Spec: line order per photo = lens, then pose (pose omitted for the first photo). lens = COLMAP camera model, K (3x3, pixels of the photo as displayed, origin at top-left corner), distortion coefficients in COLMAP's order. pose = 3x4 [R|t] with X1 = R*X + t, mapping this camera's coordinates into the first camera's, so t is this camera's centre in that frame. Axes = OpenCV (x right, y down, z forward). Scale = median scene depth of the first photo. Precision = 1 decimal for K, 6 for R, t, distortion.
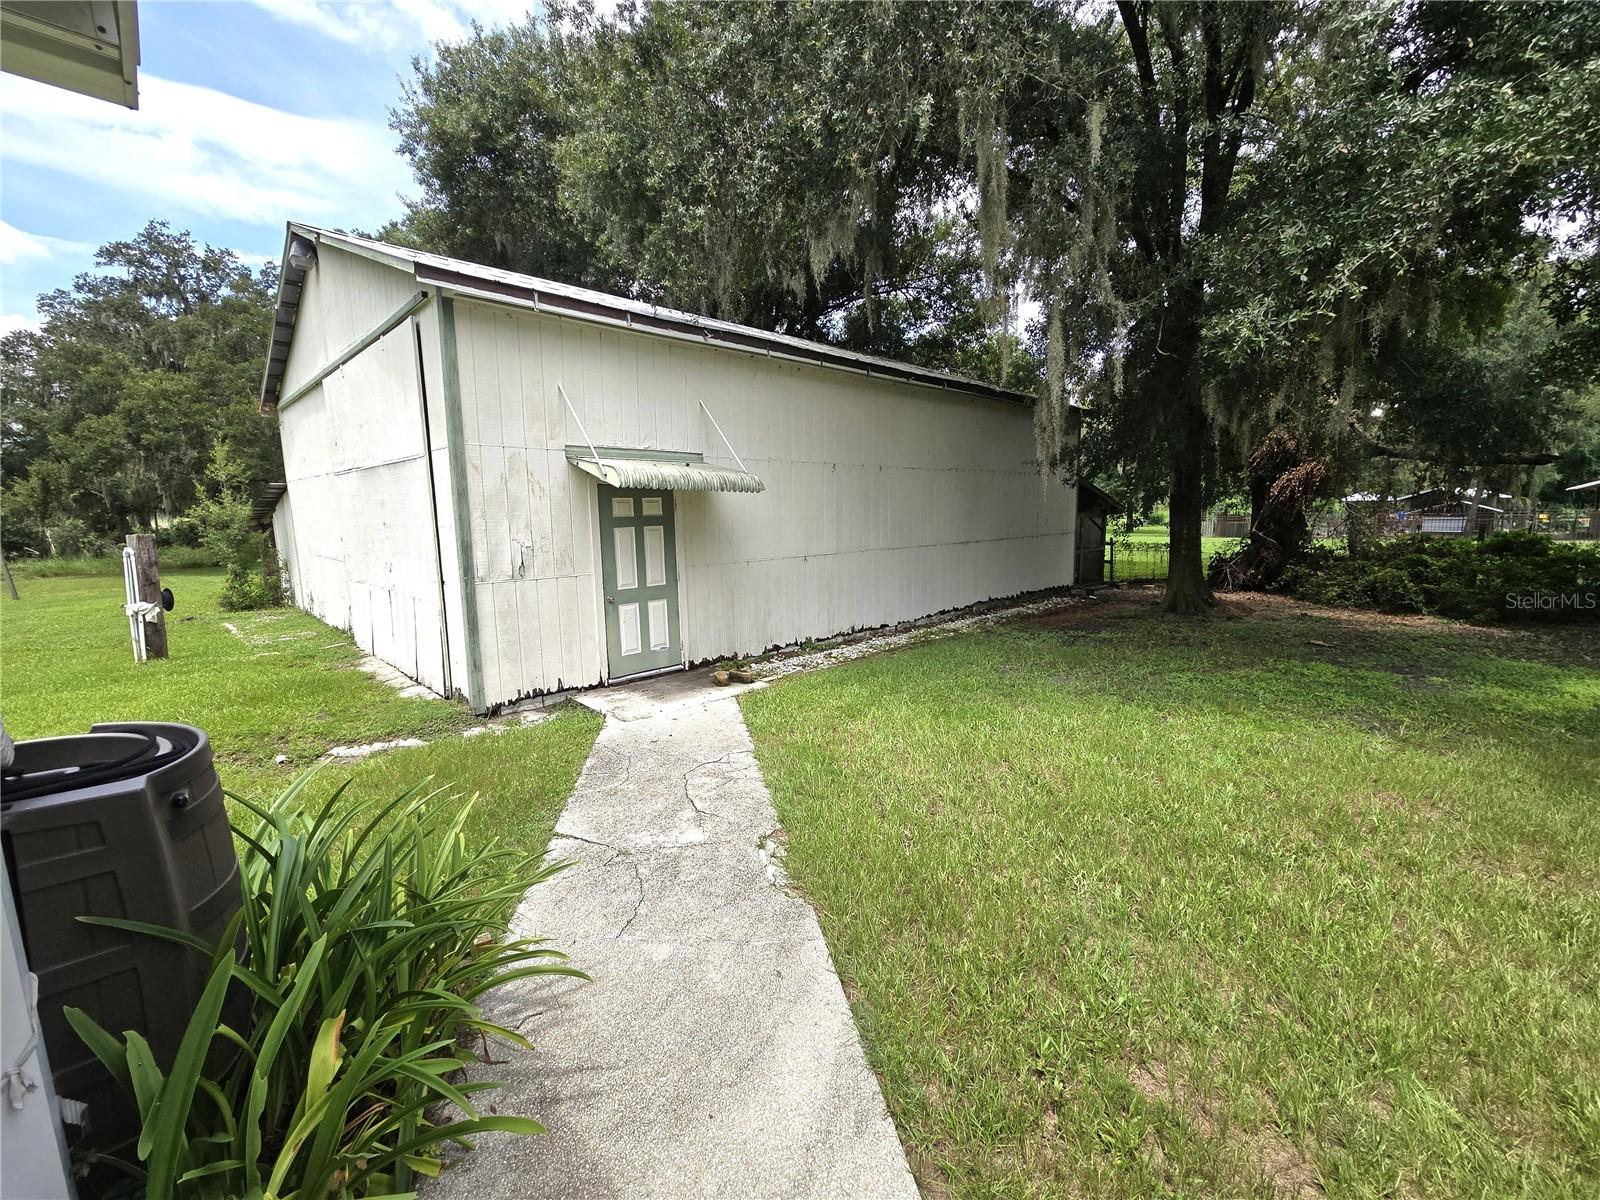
lens RADIAL K [[657.8, 0, 796.6], [0, 657.8, 602.8], [0, 0, 1]] dist [0.000426, -0.000558]
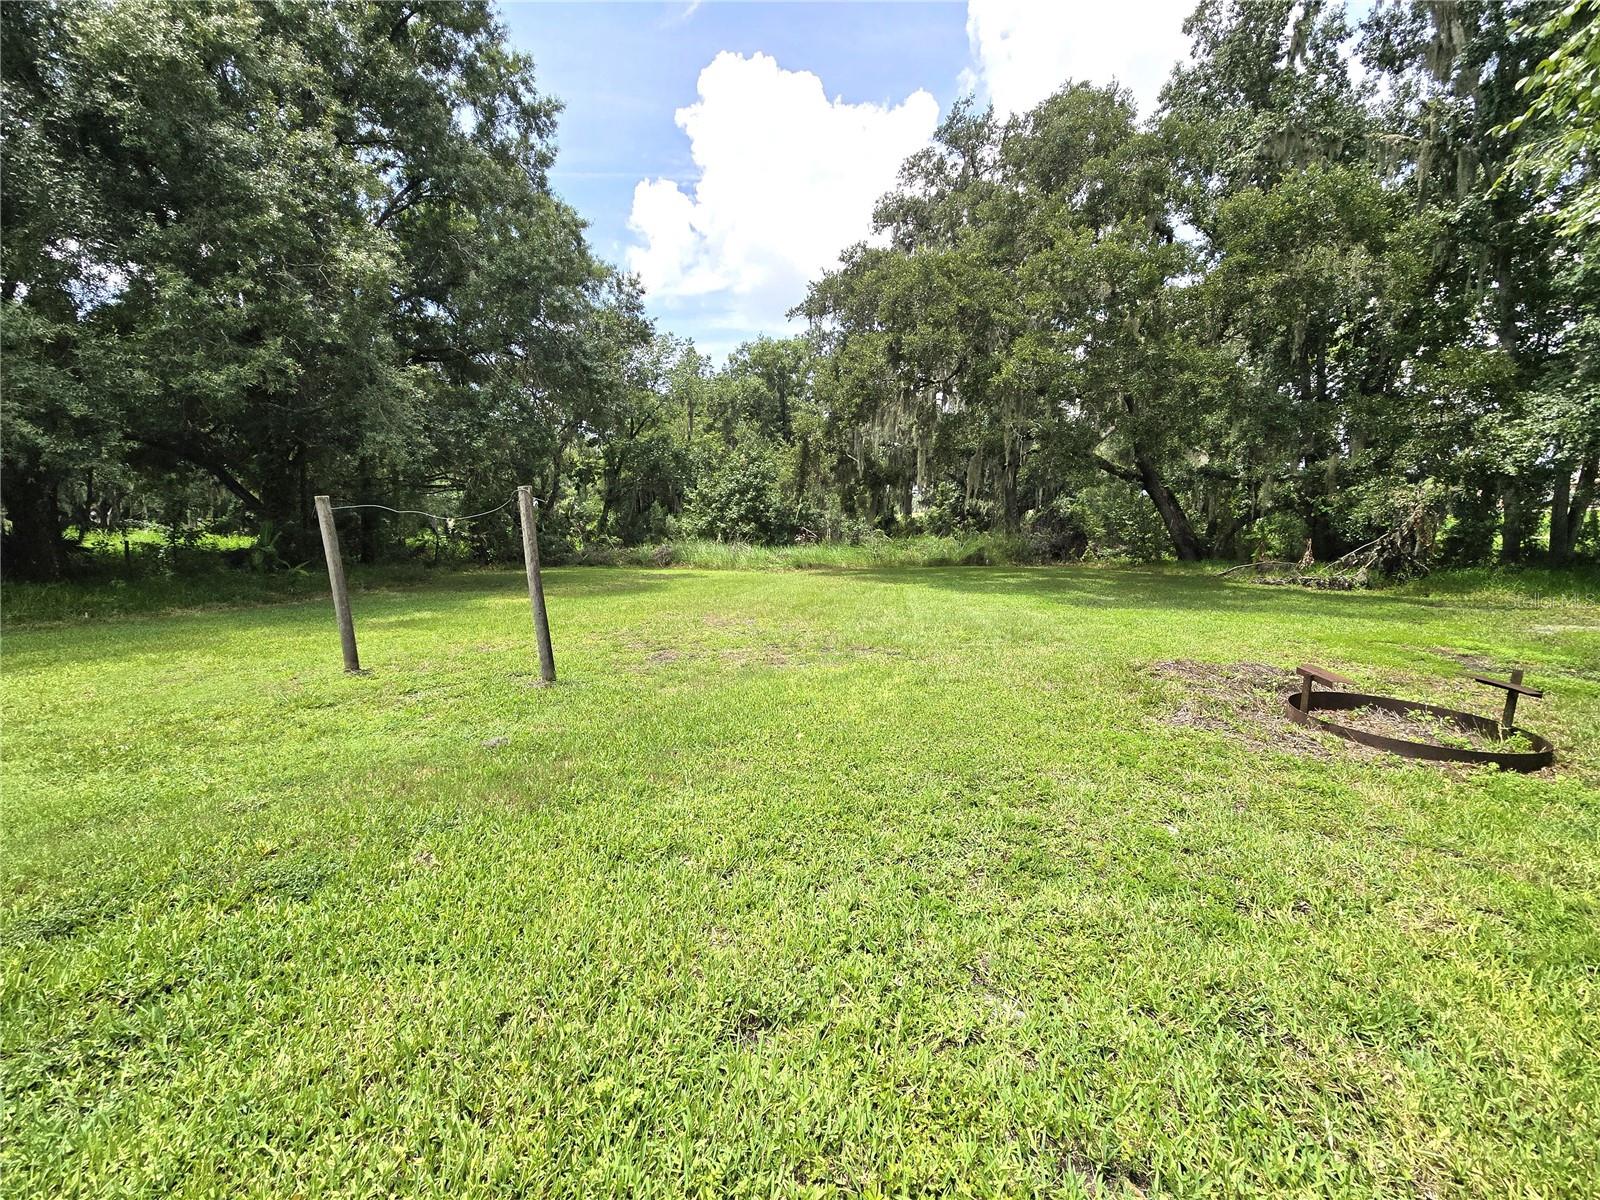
lens RADIAL K [[657.8, 0, 796.6], [0, 657.8, 602.8], [0, 0, 1]] dist [0.000426, -0.000558]
pose [[0.580698, 0.119702, -0.805271, -0.503629], [-0.110527, 0.991565, 0.067690, -0.052008], [0.806581, 0.049697, 0.589030, 0.537282]]
